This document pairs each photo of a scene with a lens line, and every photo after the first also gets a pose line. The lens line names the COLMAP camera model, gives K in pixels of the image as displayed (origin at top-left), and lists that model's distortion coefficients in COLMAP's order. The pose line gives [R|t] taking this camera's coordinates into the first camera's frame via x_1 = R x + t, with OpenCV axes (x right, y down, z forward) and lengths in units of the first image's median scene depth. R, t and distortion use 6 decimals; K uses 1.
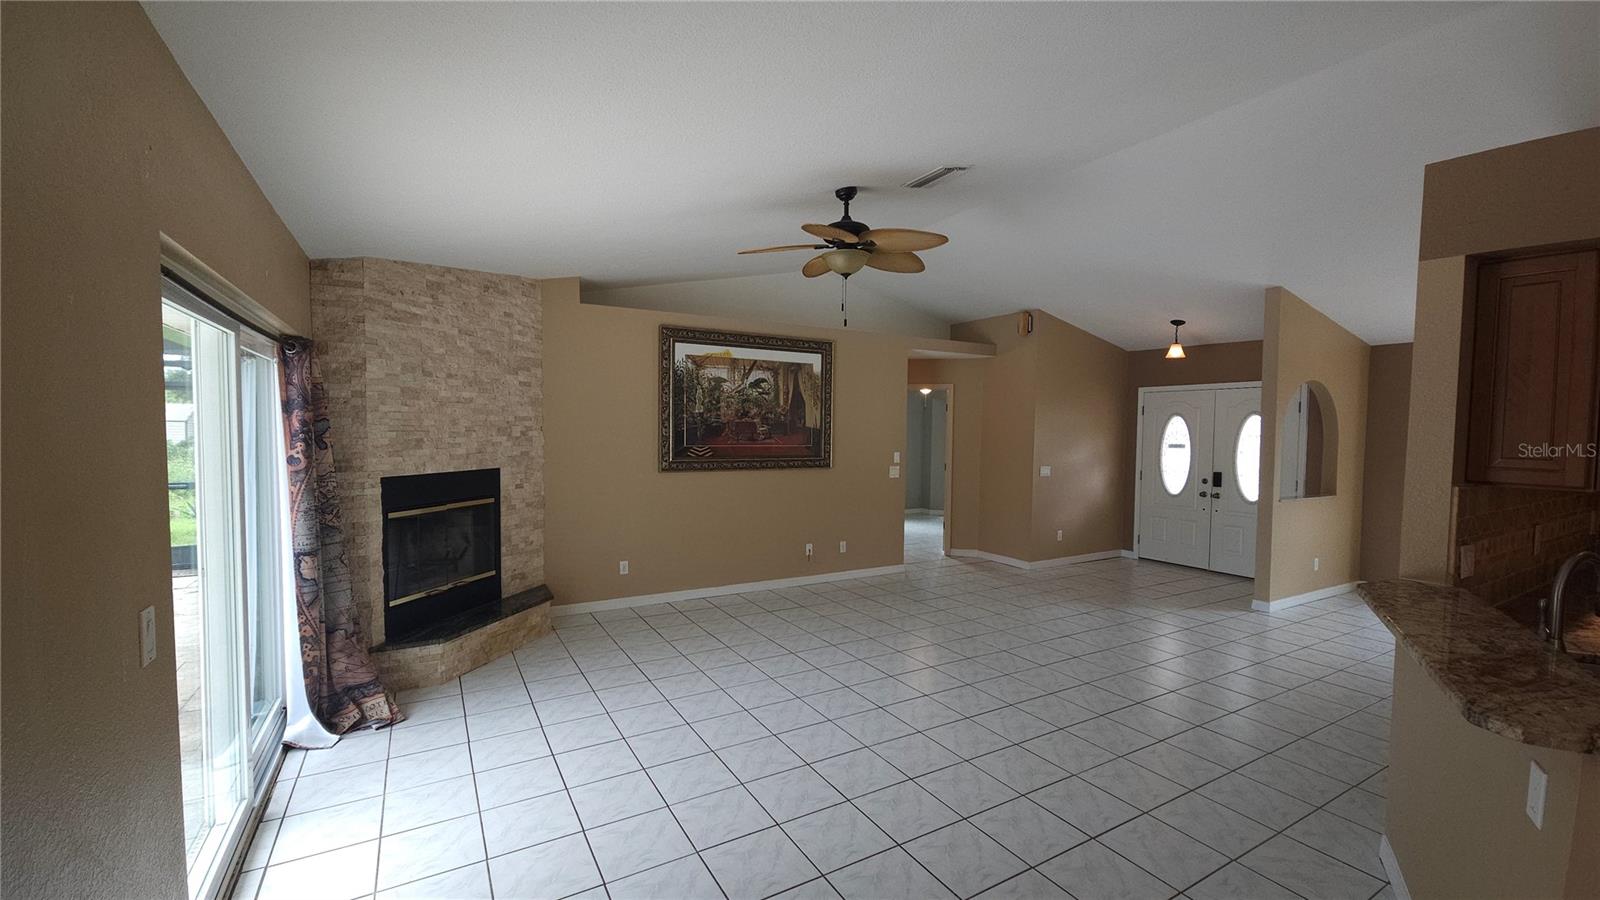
lens RADIAL K [[648.0, 0, 798.9], [0, 648.0, 462.9], [0, 0, 1]] dist [0.010499, -0.012723]
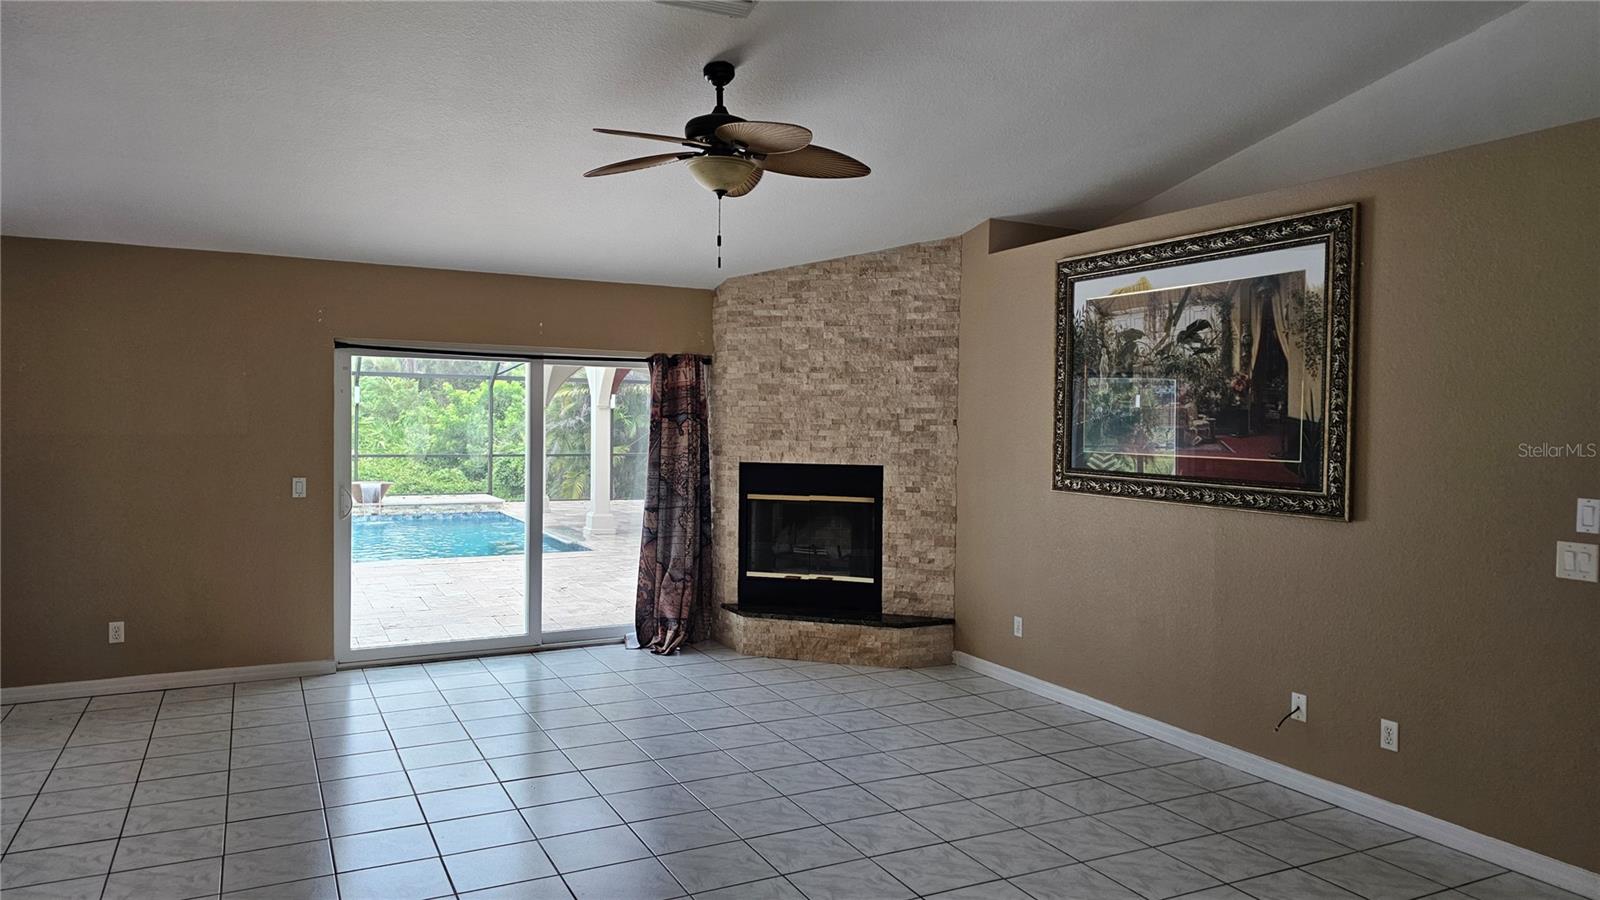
lens RADIAL K [[1051.4, 0, 800.0], [0, 1051.4, 450.0], [0, 0, 1]] dist [0.002524, 0.000010]
pose [[-0.057875, 0.019009, -0.998143, 0.917015], [-0.063992, 0.997692, 0.022711, -0.036779], [0.996271, 0.065188, -0.056525, 0.895841]]
